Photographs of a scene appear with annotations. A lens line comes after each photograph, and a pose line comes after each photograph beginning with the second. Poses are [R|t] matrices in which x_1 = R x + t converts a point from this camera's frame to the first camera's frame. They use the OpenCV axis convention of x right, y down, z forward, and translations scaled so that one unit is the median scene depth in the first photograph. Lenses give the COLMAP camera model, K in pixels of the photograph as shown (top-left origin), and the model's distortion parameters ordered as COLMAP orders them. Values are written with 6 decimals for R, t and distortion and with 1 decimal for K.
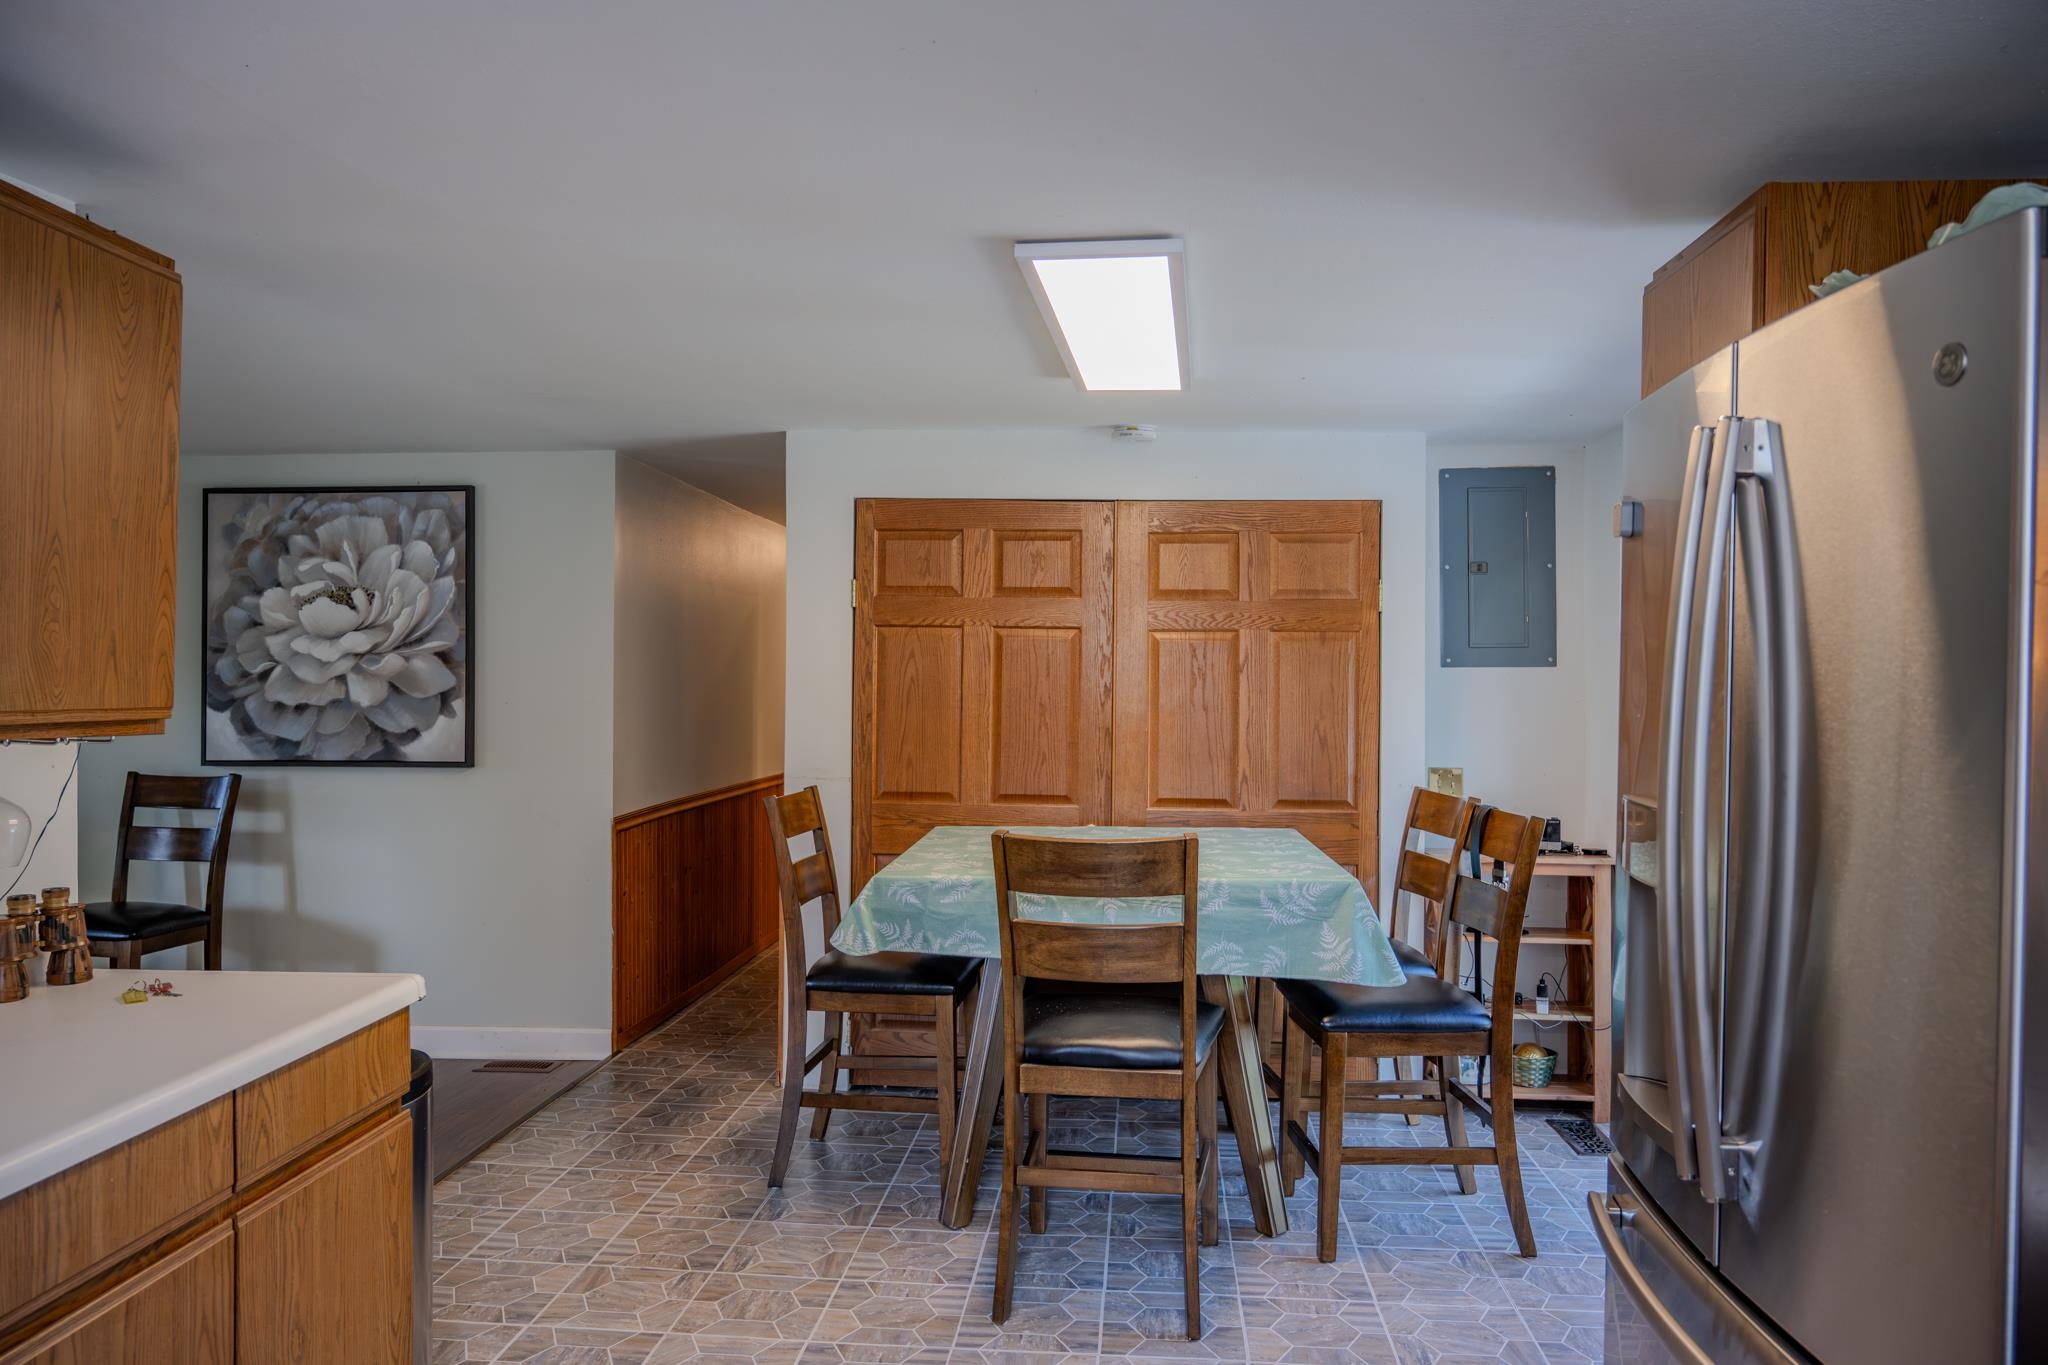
lens RADIAL K [[1378.9, 0, 1012.5], [0, 1378.9, 678.7], [0, 0, 1]] dist [-0.008093, 0.006319]
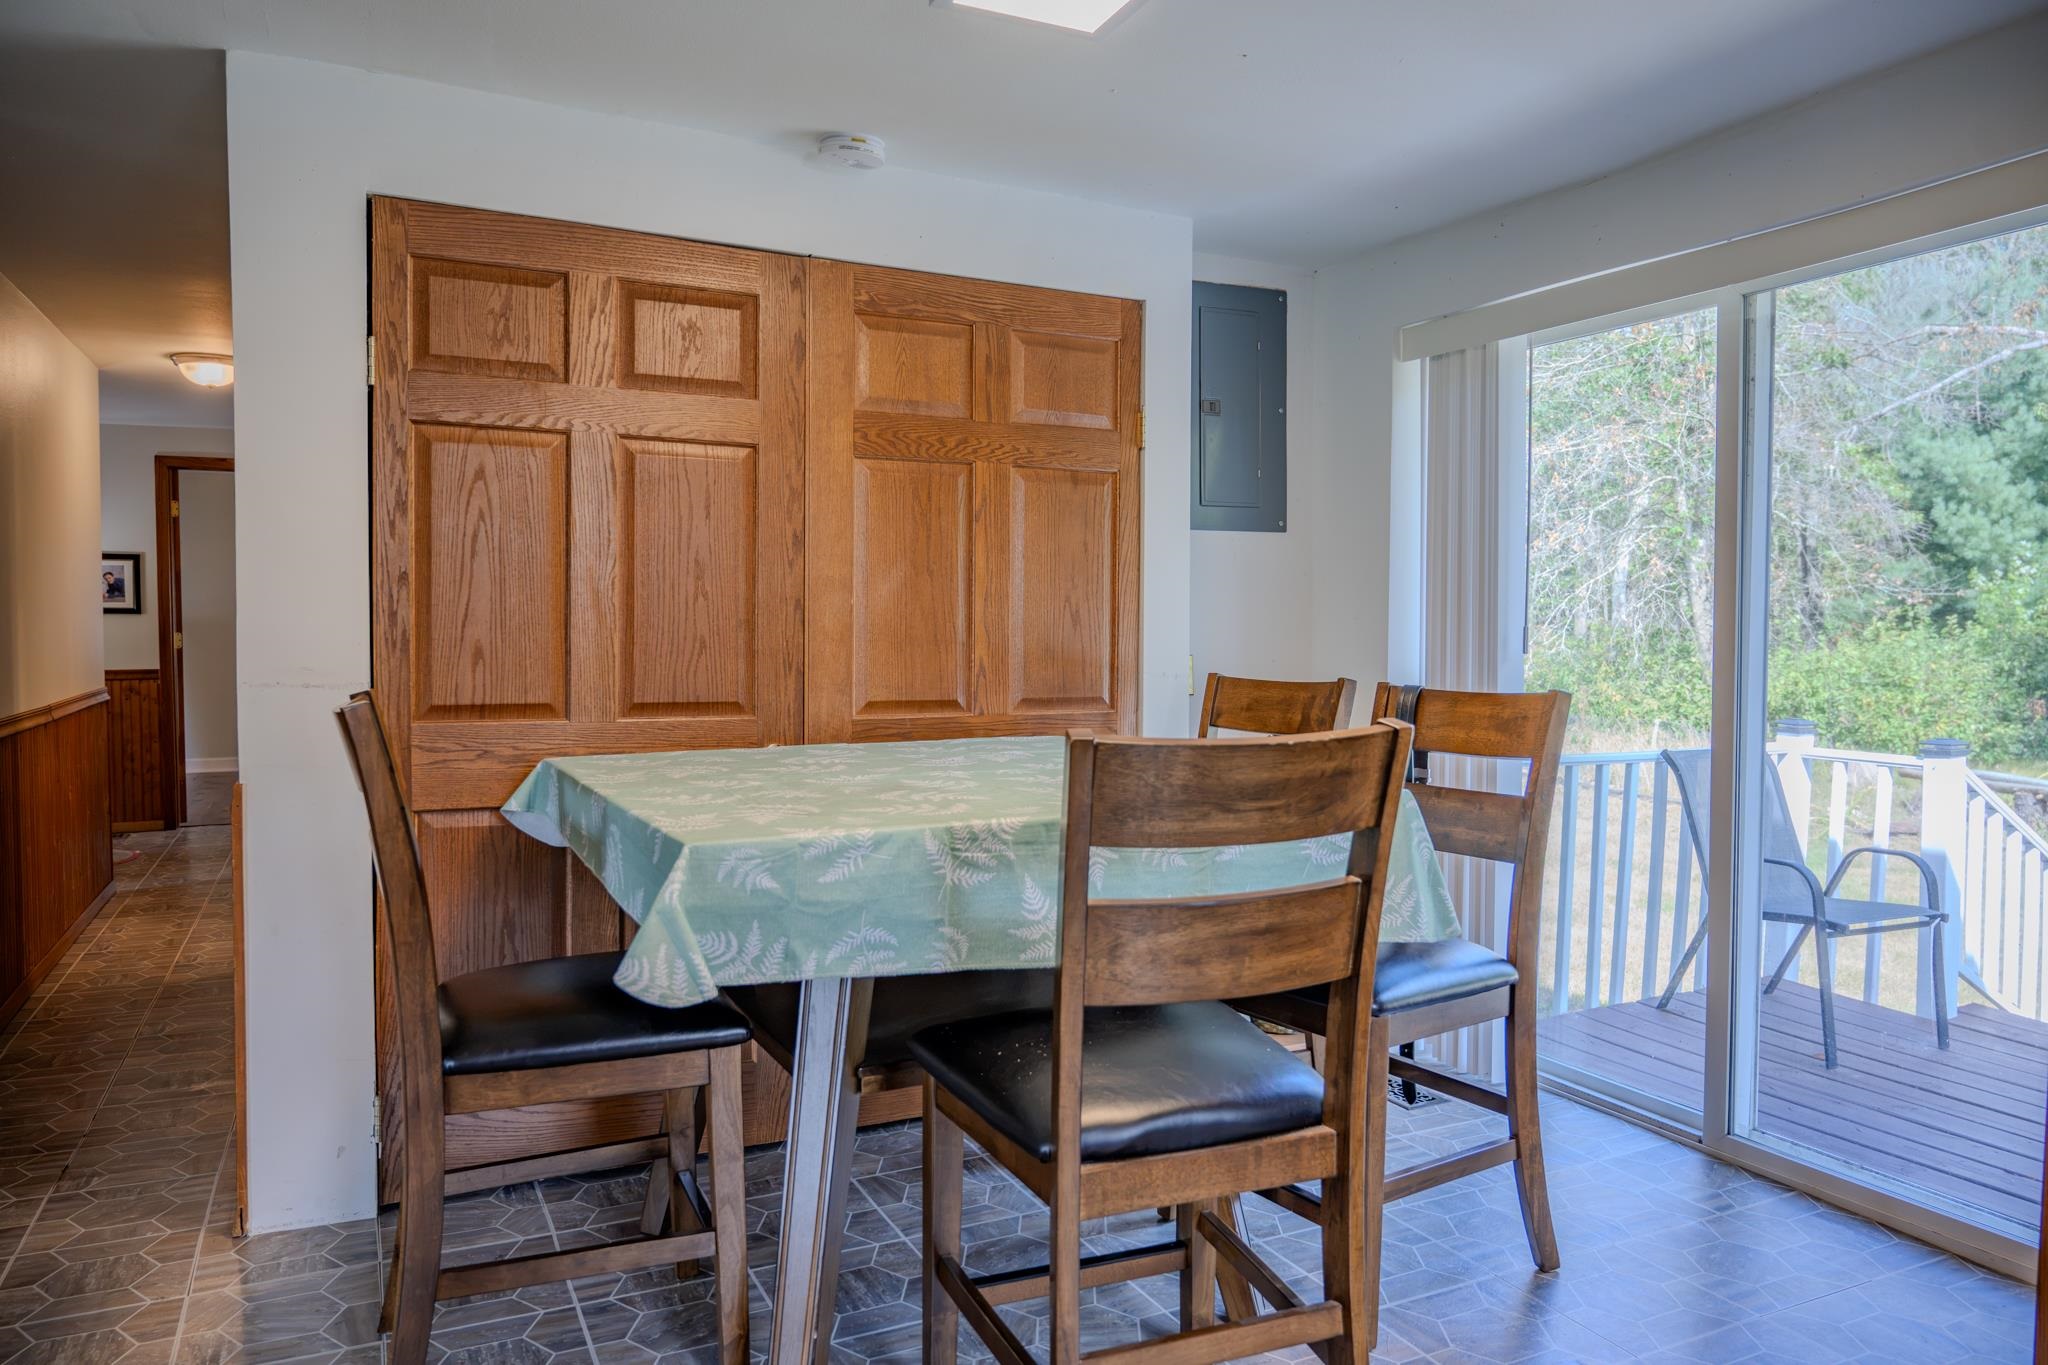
lens RADIAL K [[1378.9, 0, 1012.5], [0, 1378.9, 678.7], [0, 0, 1]] dist [-0.008093, 0.006319]
pose [[0.854230, -0.021315, 0.519458, -0.172543], [-0.002506, 0.998979, 0.045111, 0.039868], [-0.519889, -0.039837, 0.853305, 0.339374]]
